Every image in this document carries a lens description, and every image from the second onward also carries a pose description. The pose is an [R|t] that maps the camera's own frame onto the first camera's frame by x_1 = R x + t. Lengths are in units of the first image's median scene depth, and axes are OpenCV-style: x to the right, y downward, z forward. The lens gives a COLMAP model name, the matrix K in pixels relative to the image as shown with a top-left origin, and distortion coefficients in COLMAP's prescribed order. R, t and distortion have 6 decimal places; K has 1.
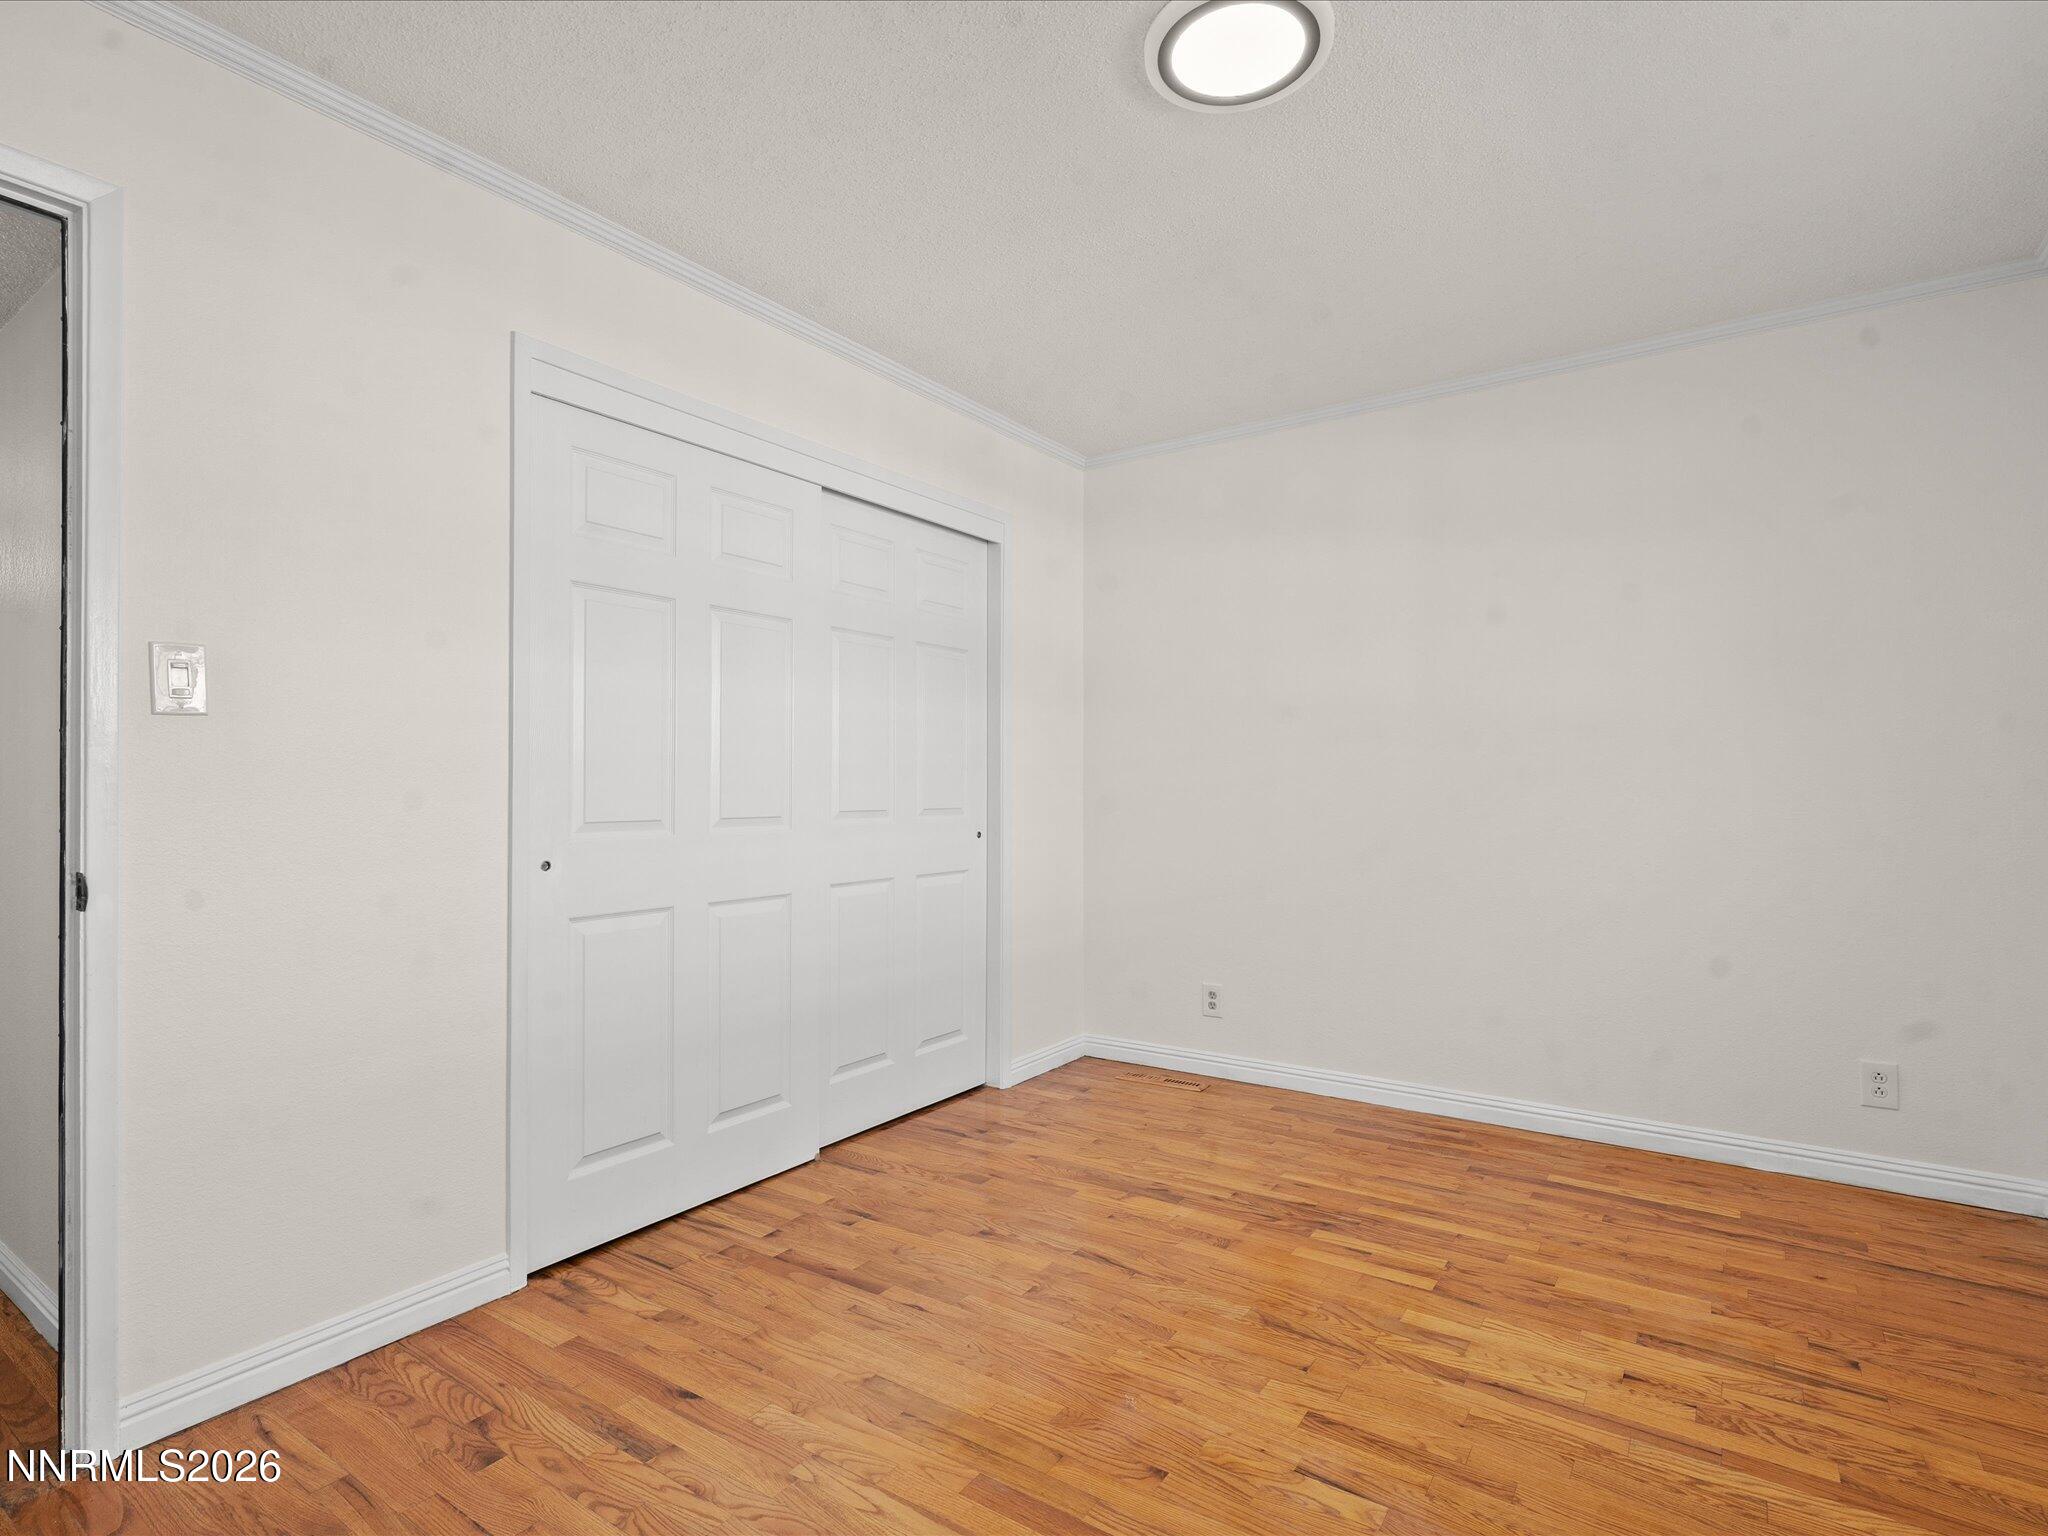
lens RADIAL K [[1041.9, 0, 1013.4], [0, 1041.9, 761.5], [0, 0, 1]] dist [-0.007721, 0.002593]
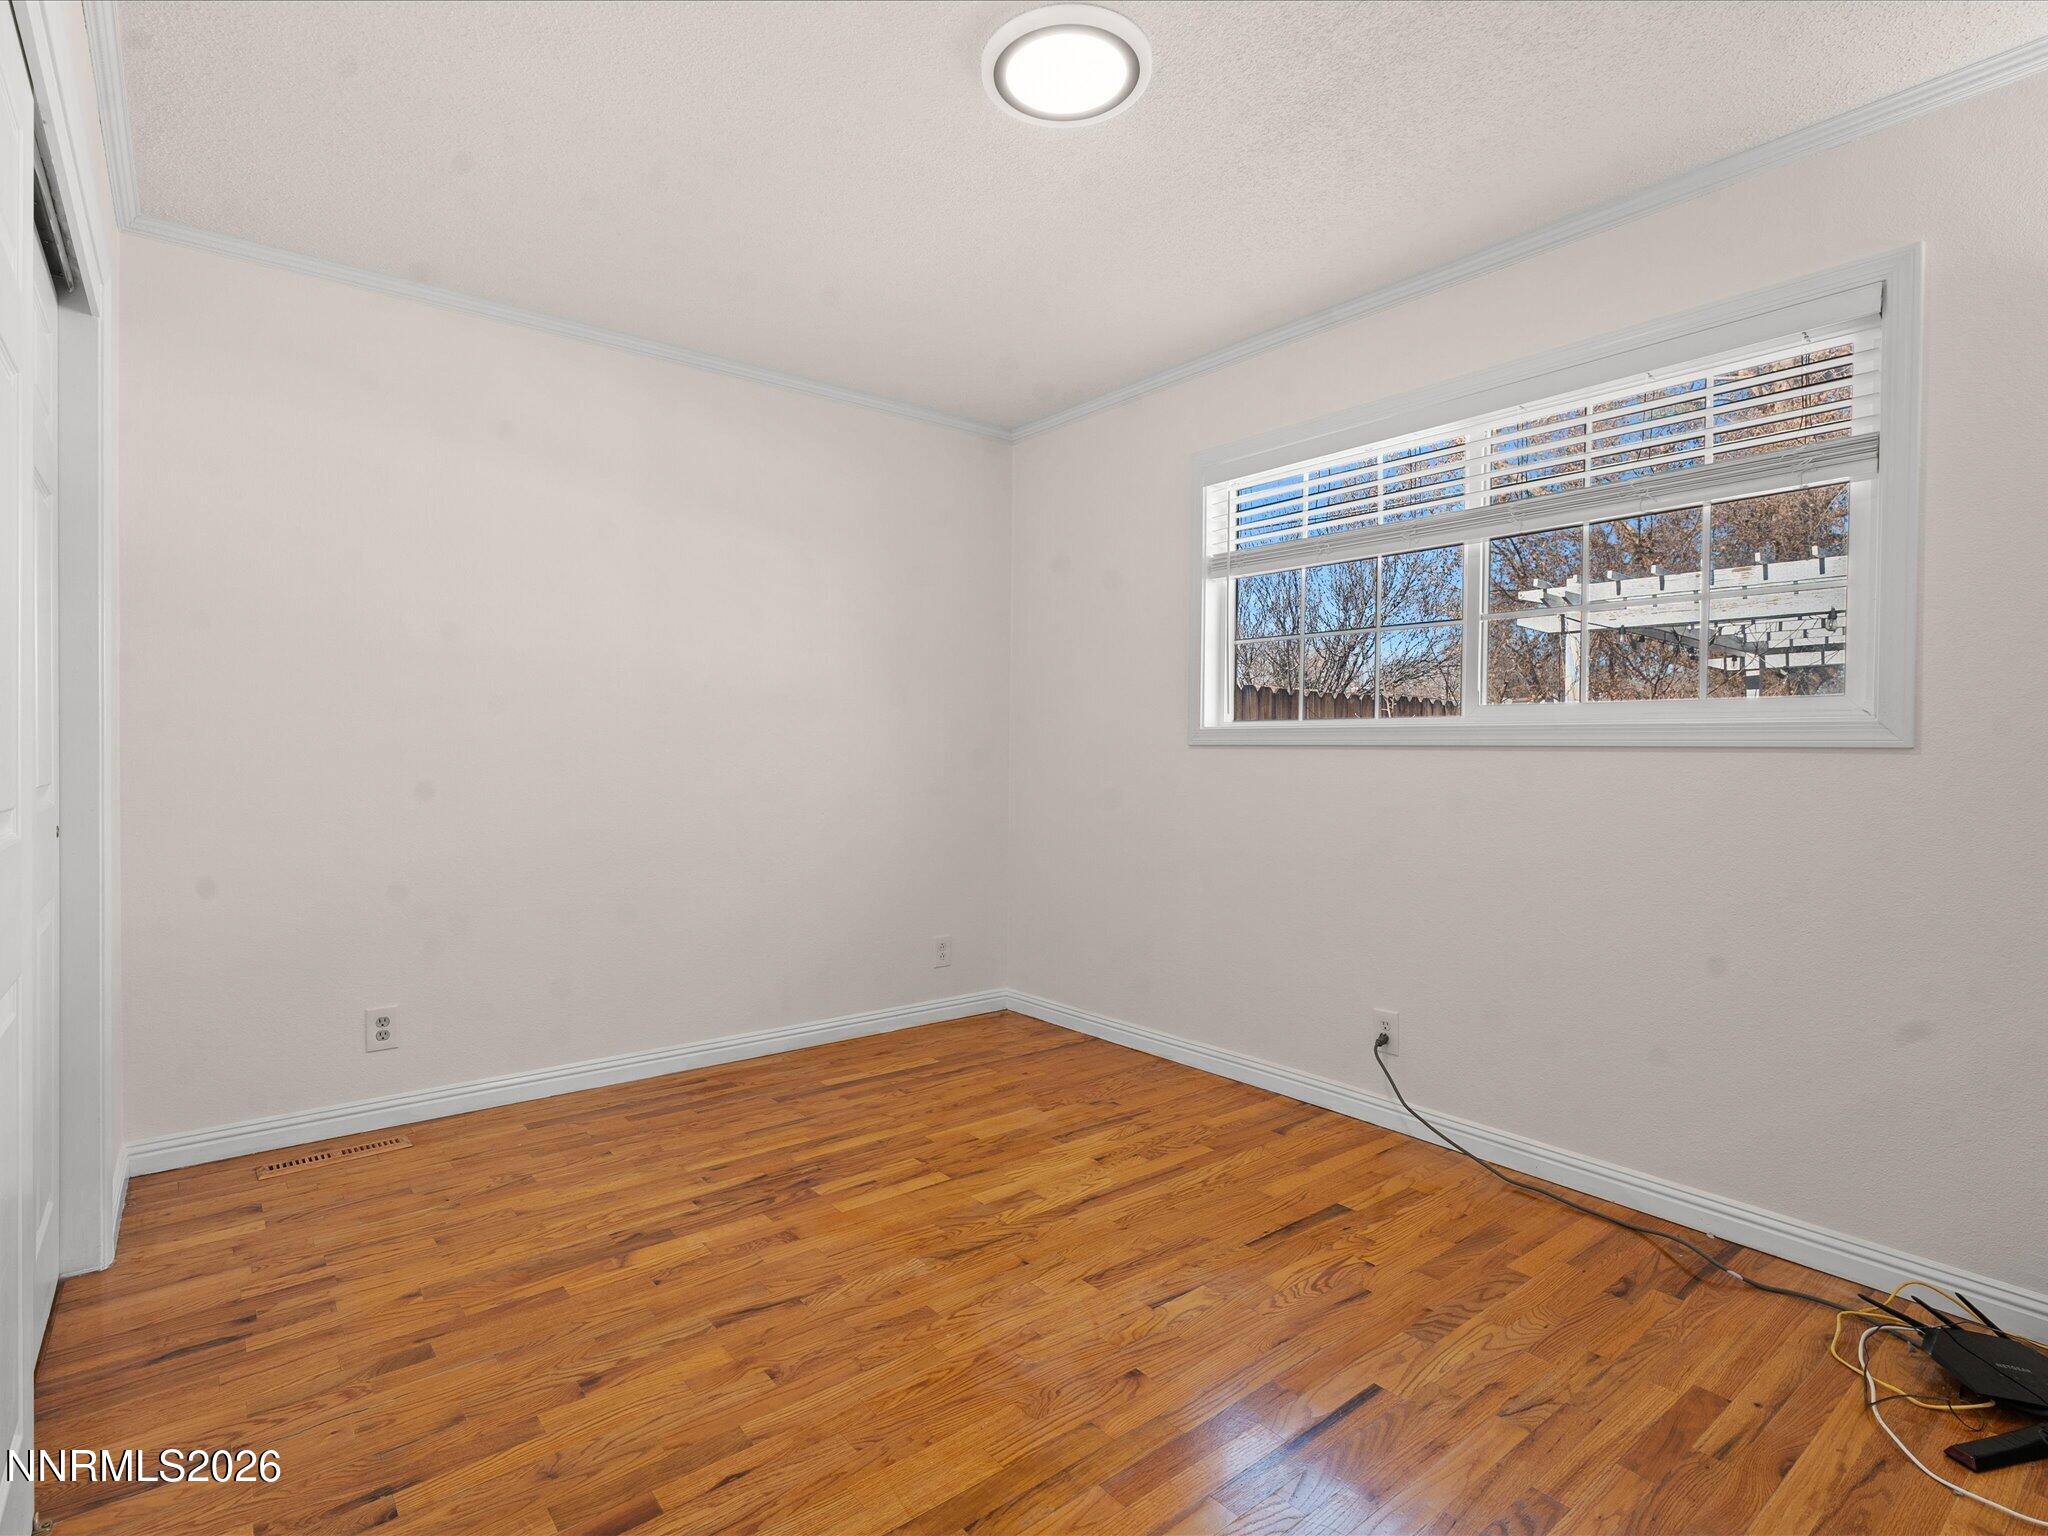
lens RADIAL K [[1041.9, 0, 1013.4], [0, 1041.9, 761.5], [0, 0, 1]] dist [-0.007721, 0.002593]
pose [[0.285397, -0.007400, 0.958381, -0.589537], [-0.025591, 0.999555, 0.015339, 0.019024], [-0.958068, -0.028904, 0.285081, 0.522910]]
